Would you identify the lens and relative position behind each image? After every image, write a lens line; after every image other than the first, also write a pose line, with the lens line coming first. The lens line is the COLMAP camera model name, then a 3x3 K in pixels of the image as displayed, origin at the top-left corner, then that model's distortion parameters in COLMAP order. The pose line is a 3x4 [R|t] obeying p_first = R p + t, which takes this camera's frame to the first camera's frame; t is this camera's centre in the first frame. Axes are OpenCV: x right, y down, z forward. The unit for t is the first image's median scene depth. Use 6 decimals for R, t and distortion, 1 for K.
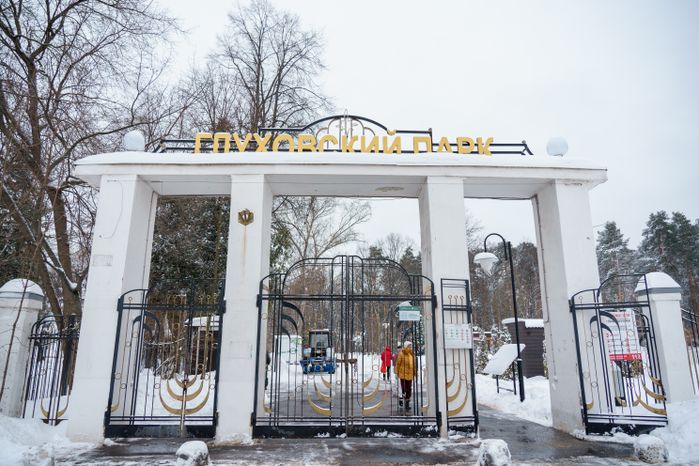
lens RADIAL K [[481.7, 0, 349.8], [0, 481.7, 231.9], [0, 0, 1]] dist [-0.024620, 0.004033]
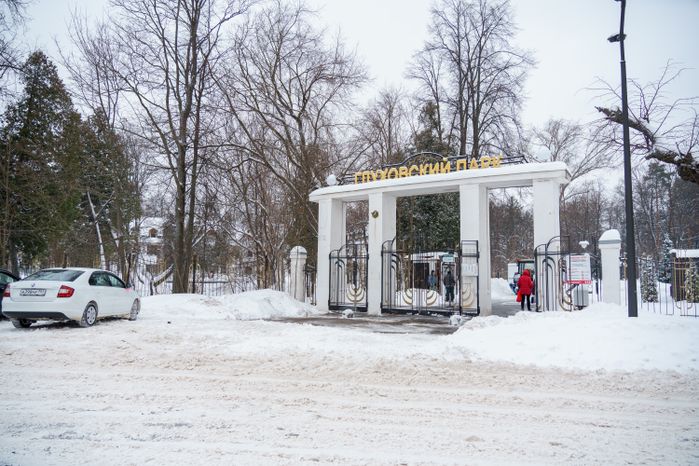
lens RADIAL K [[481.7, 0, 349.8], [0, 481.7, 233.1], [0, 0, 1]] dist [-0.024620, 0.004033]
pose [[0.824871, -0.041247, -0.563814, 0.913188], [0.128565, 0.984889, 0.116041, -0.217694], [0.550507, -0.168206, 0.817709, -0.837272]]
